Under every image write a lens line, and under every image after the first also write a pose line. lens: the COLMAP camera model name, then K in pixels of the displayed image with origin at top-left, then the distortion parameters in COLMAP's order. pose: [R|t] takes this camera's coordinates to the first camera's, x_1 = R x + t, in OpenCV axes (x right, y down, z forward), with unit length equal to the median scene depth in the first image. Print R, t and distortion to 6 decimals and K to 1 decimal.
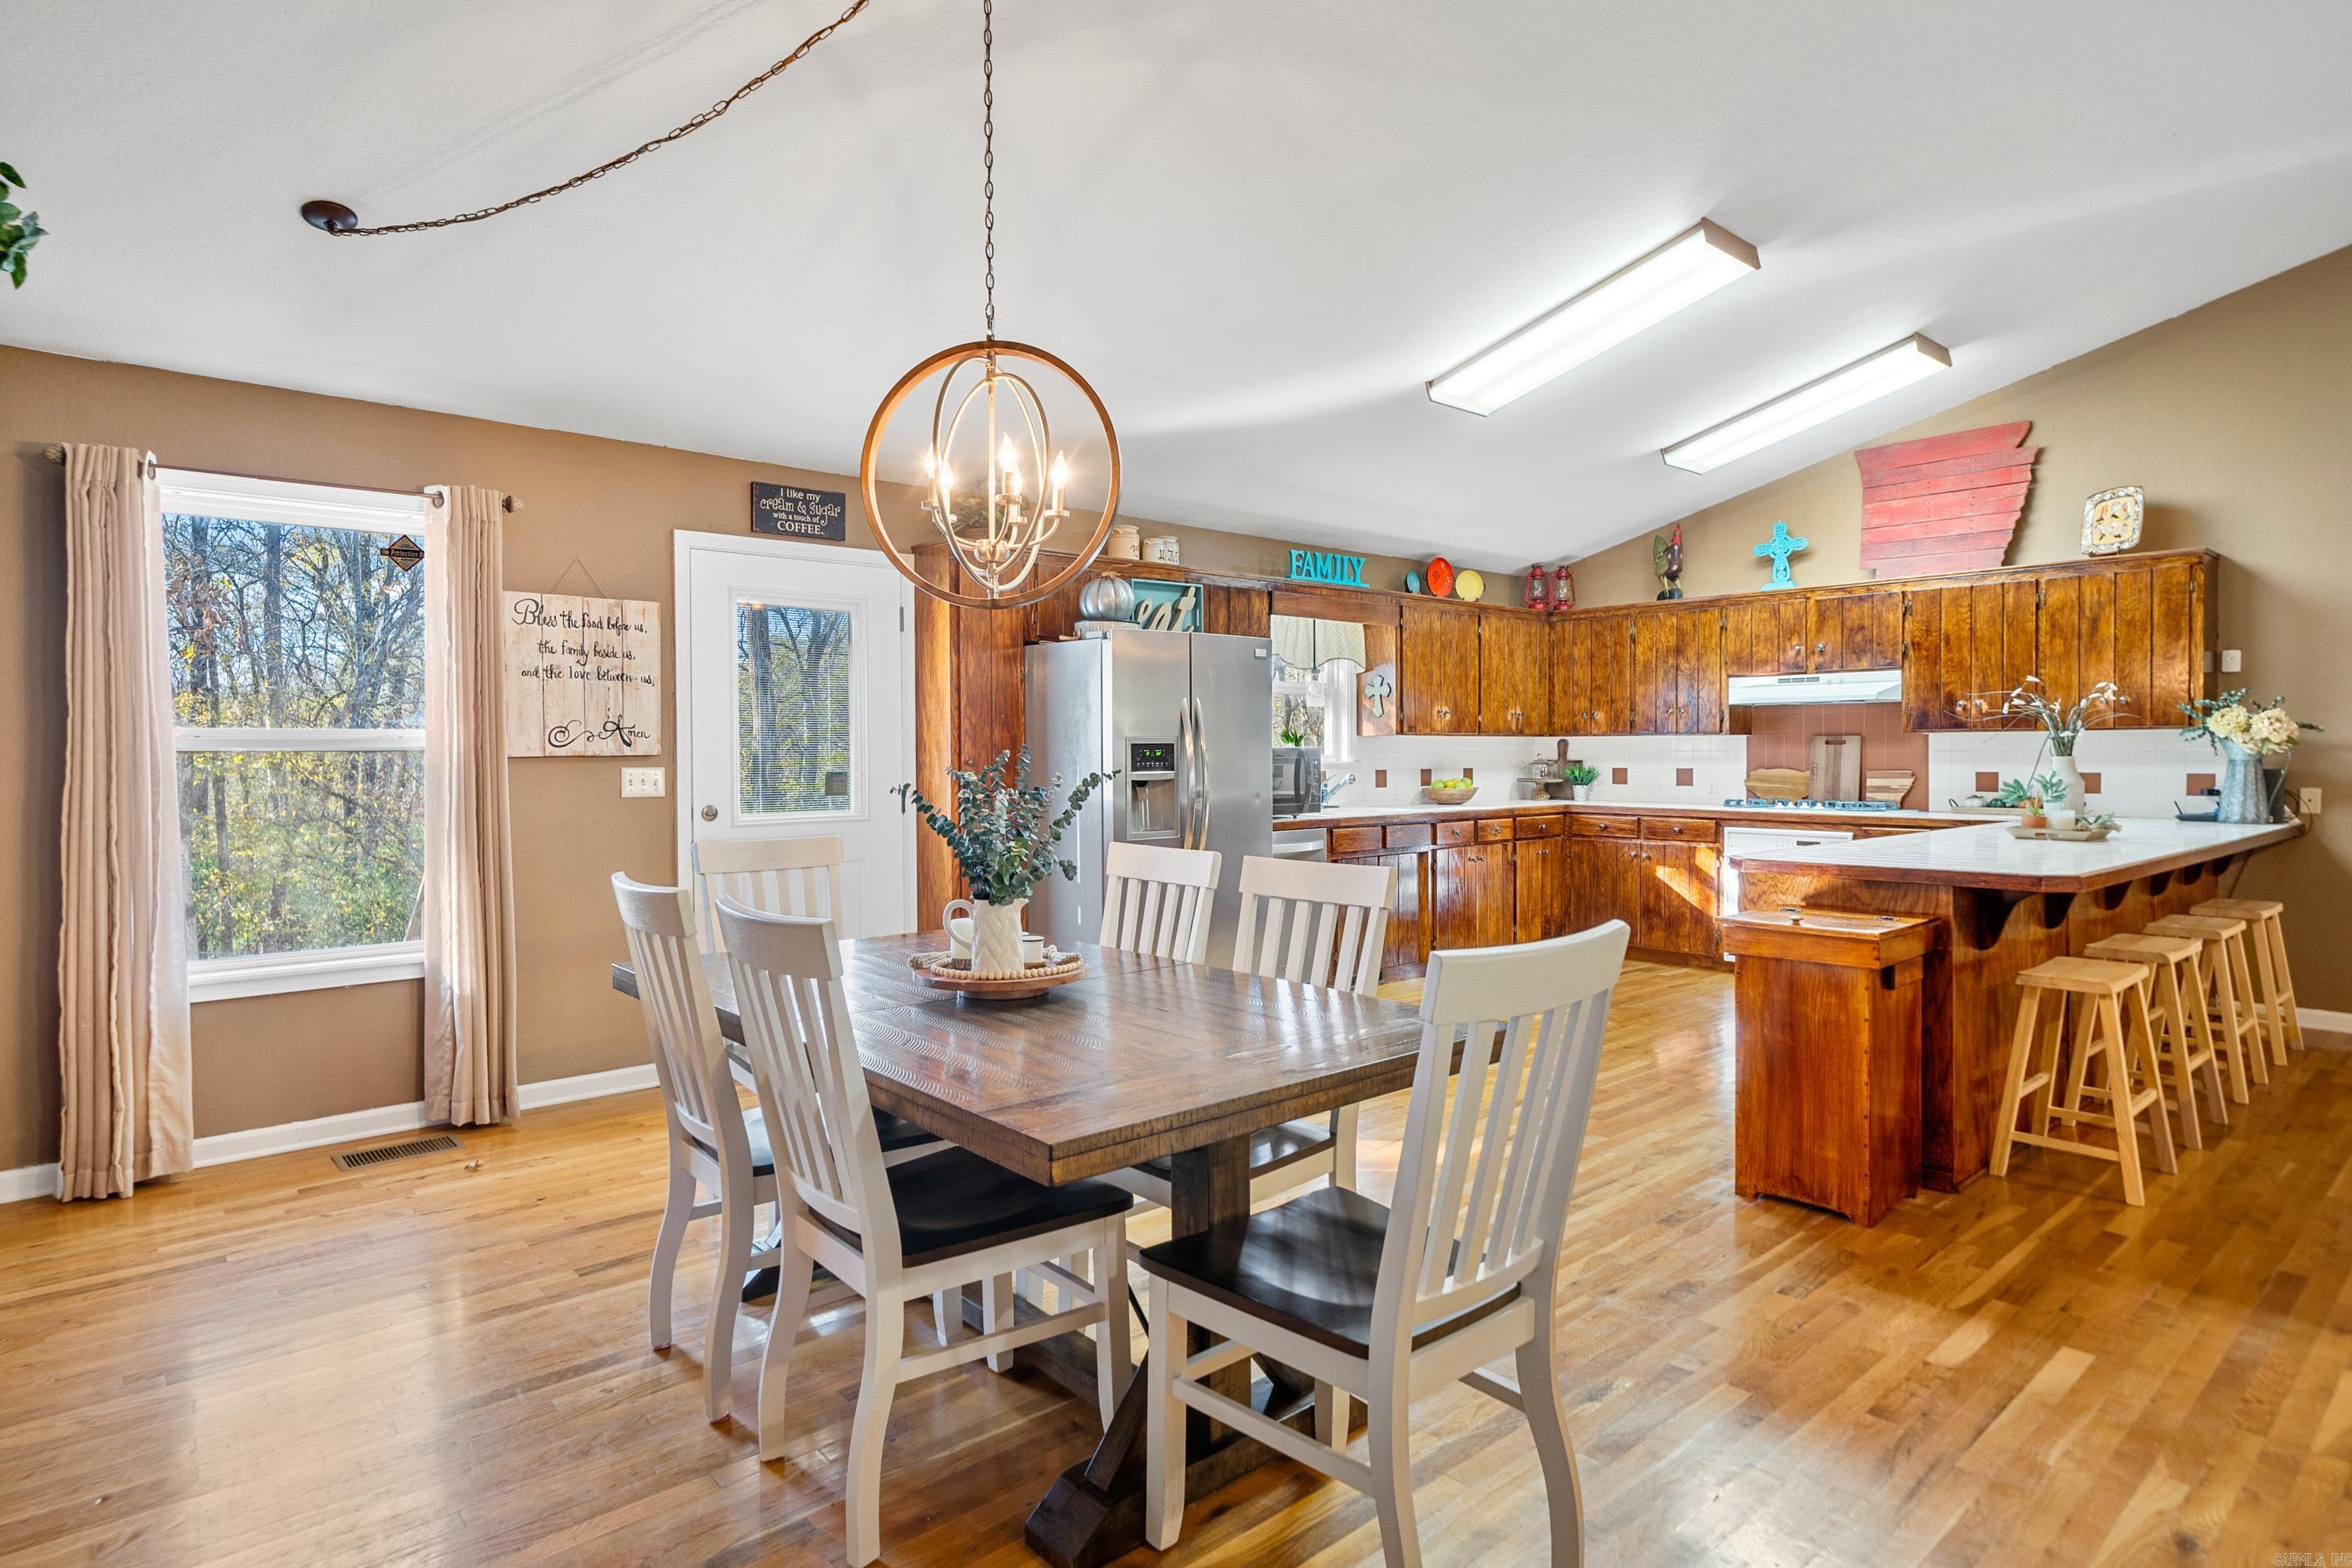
lens RADIAL K [[1268.4, 0, 1156.9], [0, 1268.4, 768.9], [0, 0, 1]] dist [-0.000574, 0.001866]
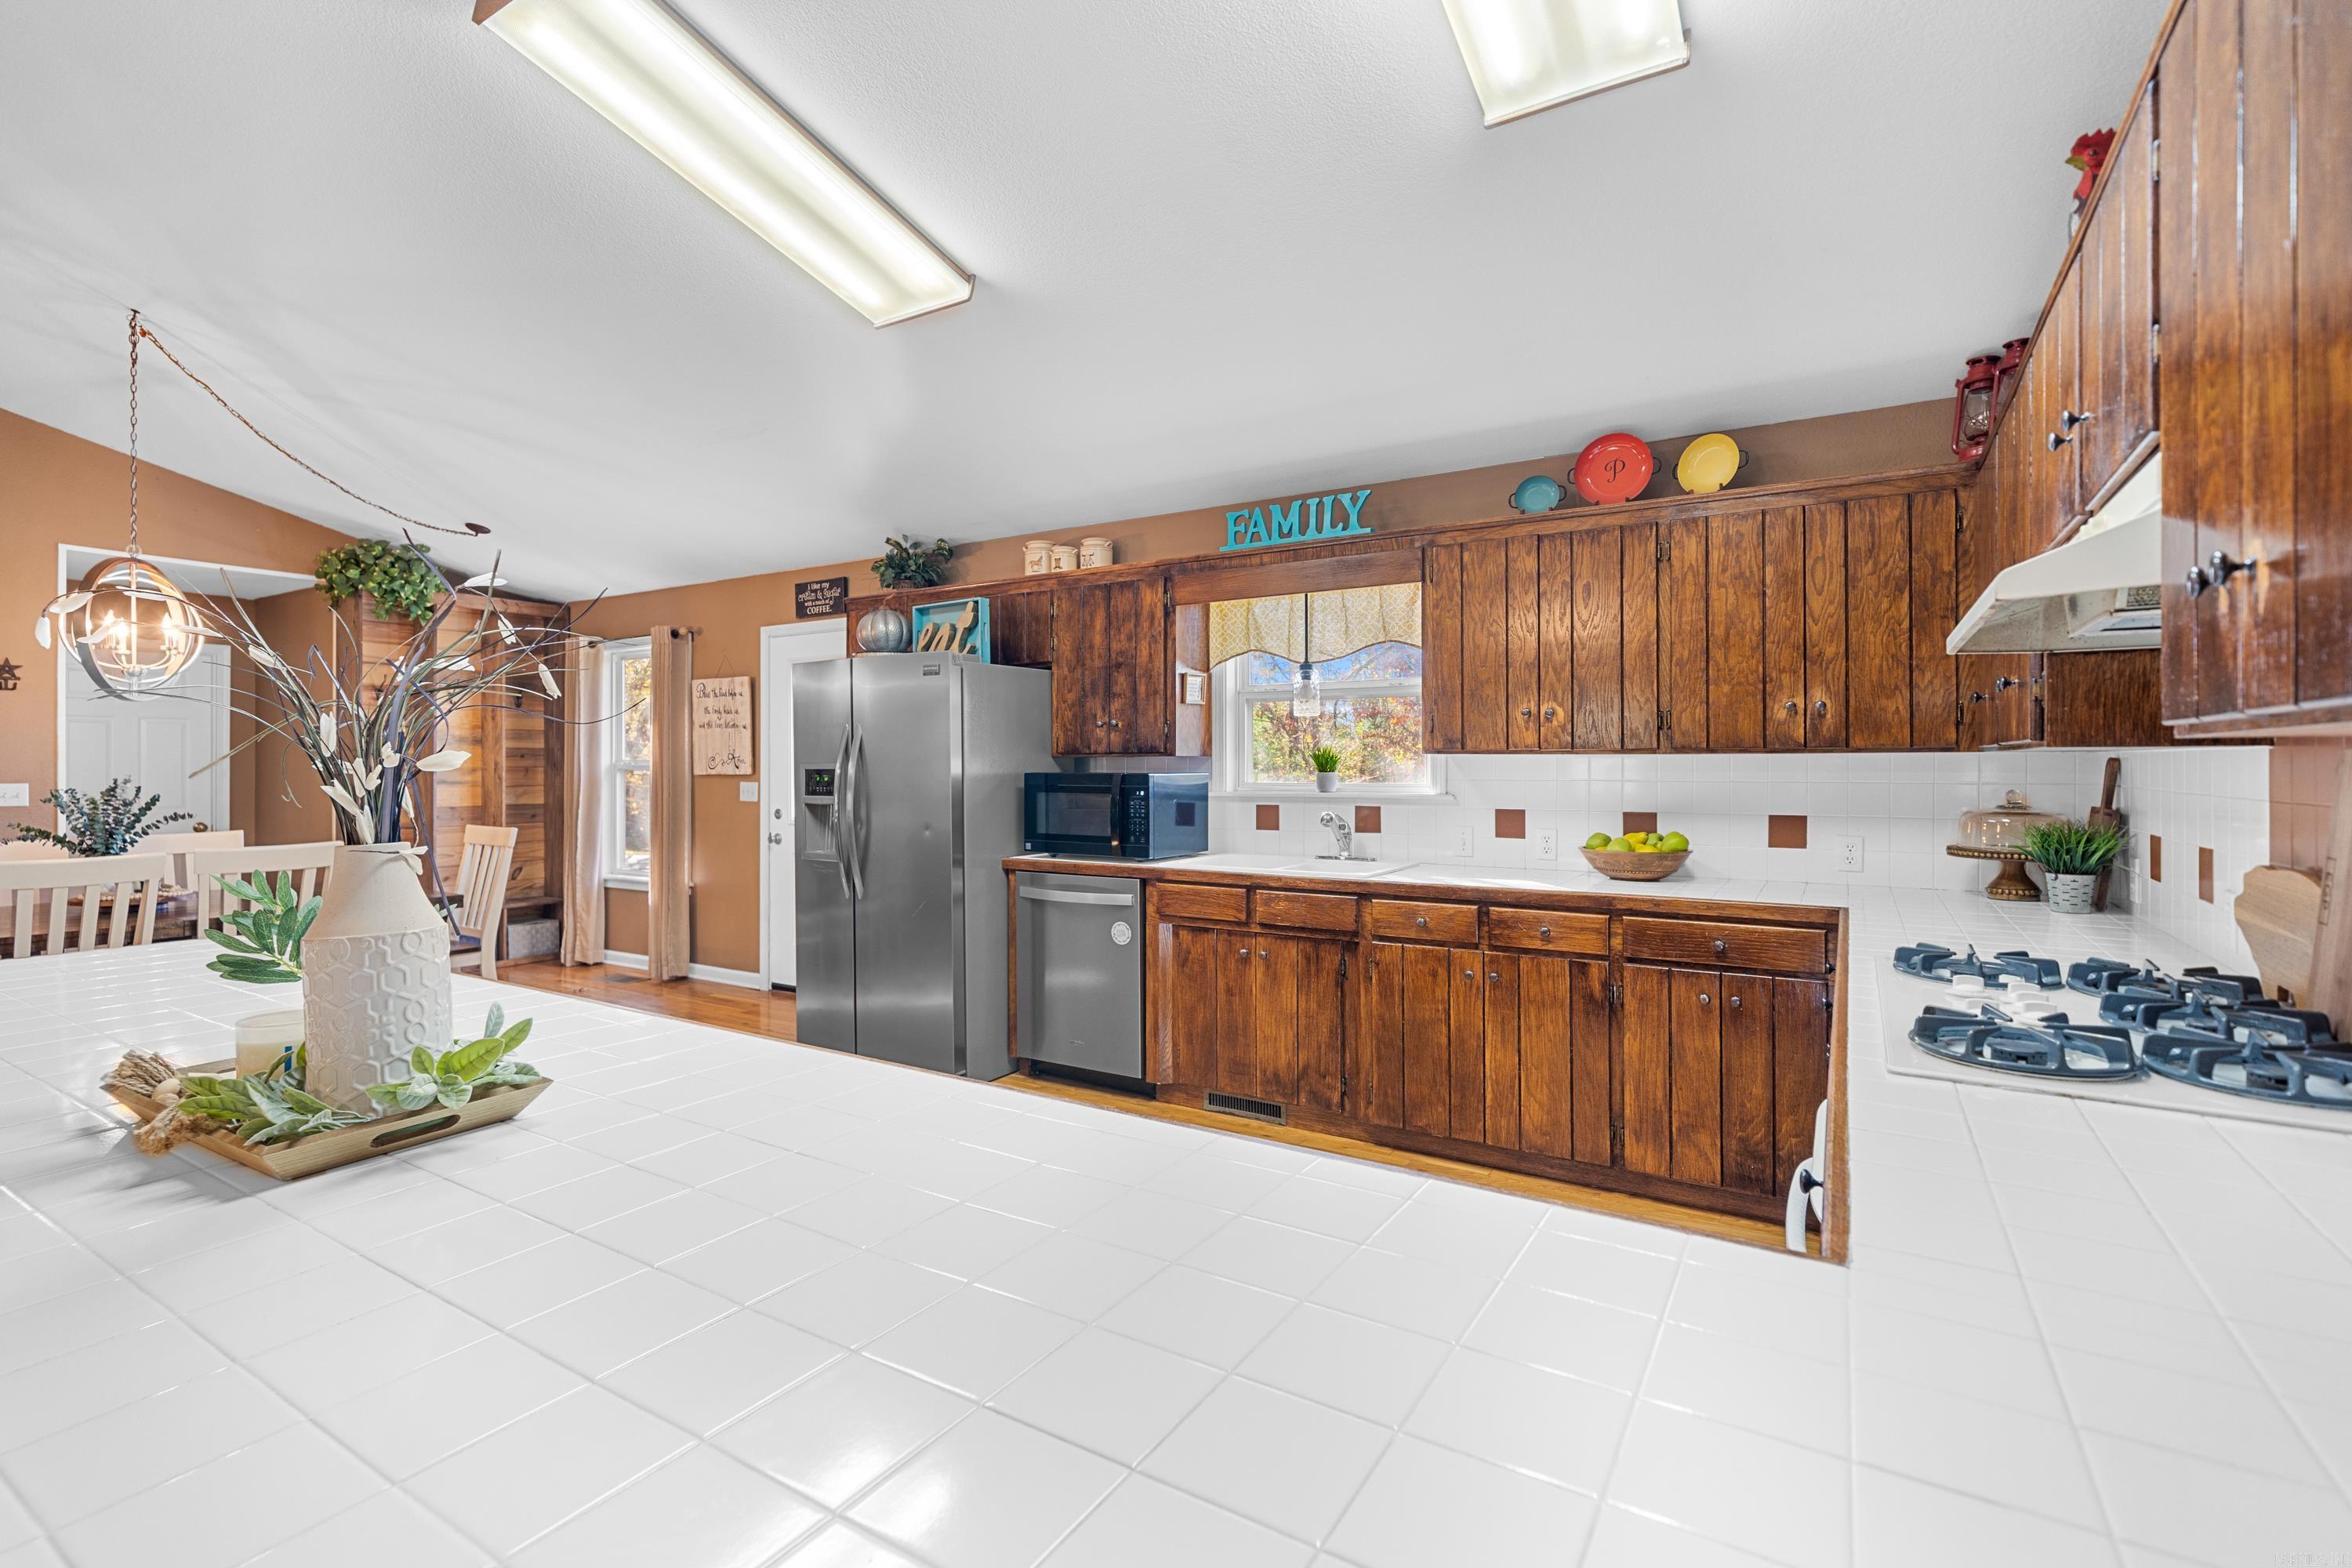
lens RADIAL K [[1039.2, 0, 1146.4], [0, 1039.2, 761.7], [0, 0, 1]] dist [0.000197, 0.000404]
pose [[0.302797, 0.002393, -0.953052, 0.711368], [-0.012790, 0.999917, -0.001552, -0.022796], [0.952969, 0.012659, 0.302803, 0.793870]]
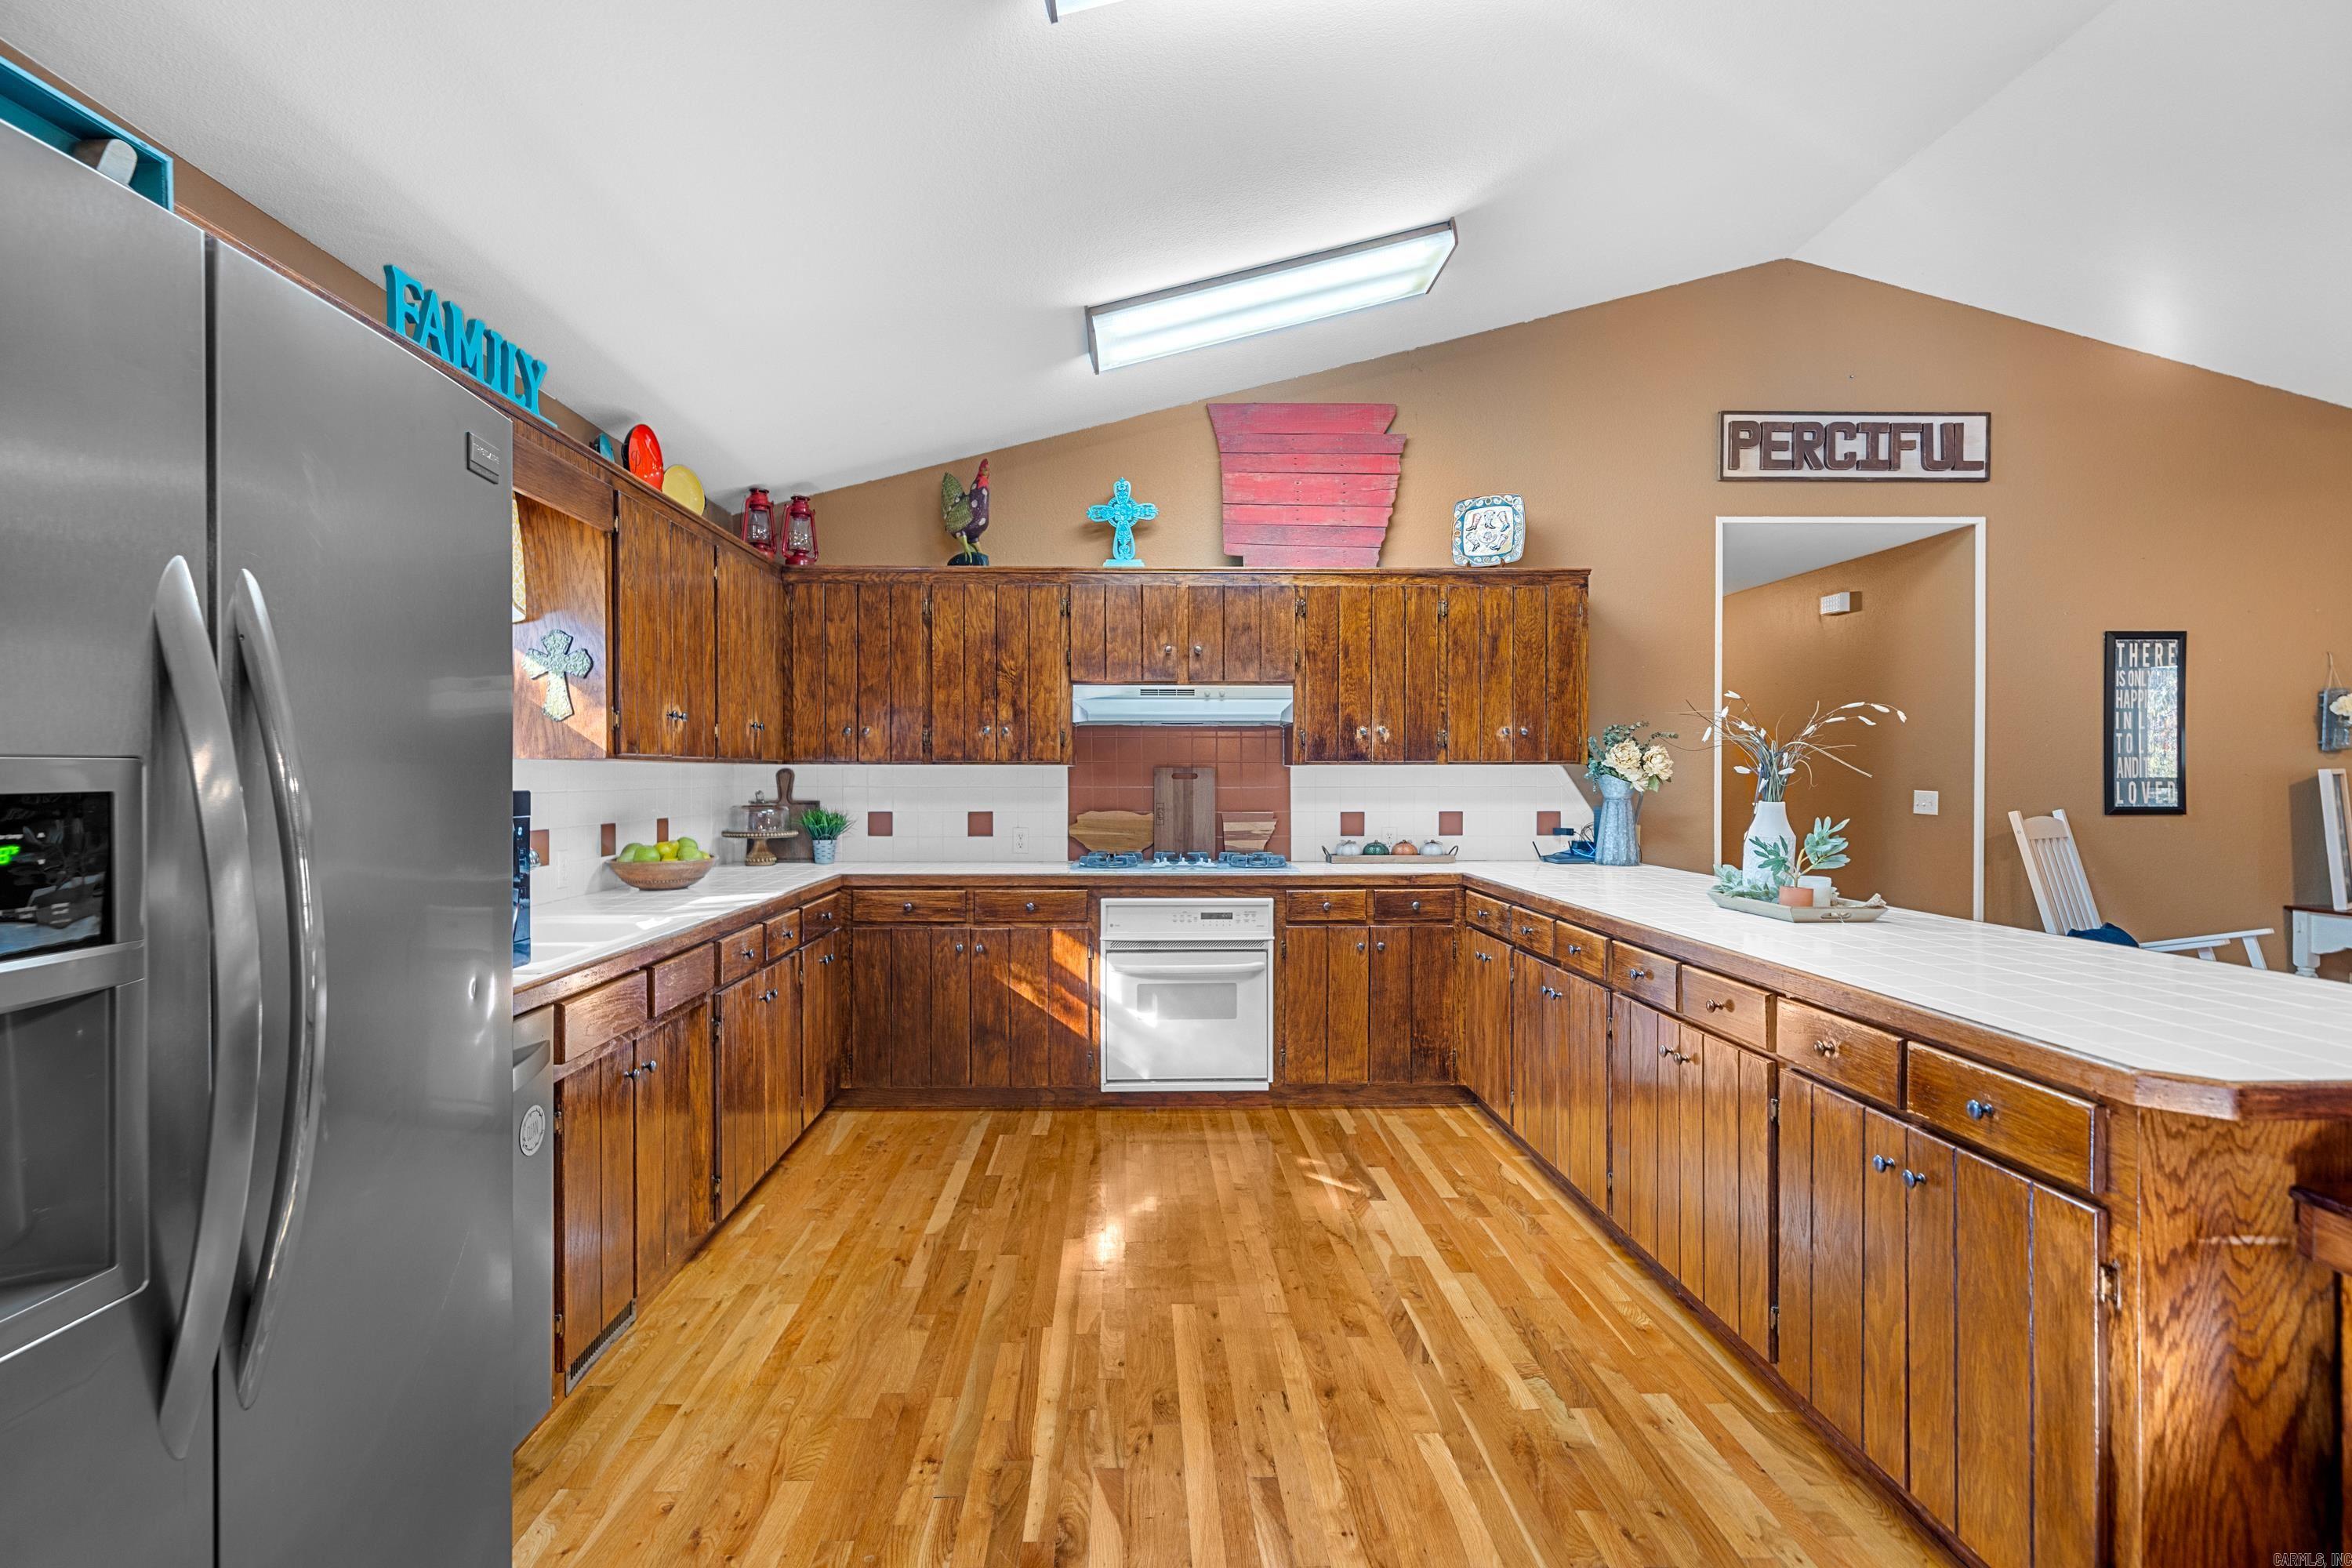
lens RADIAL K [[1149.6, 0, 1176.0], [0, 1149.6, 781.4], [0, 0, 1]] dist [-0.000396, -0.000667]
pose [[0.625808, -0.001760, 0.779975, -0.015981], [0.009175, 0.999945, -0.005105, -0.015665], [-0.779923, 0.010351, 0.625790, 0.627041]]
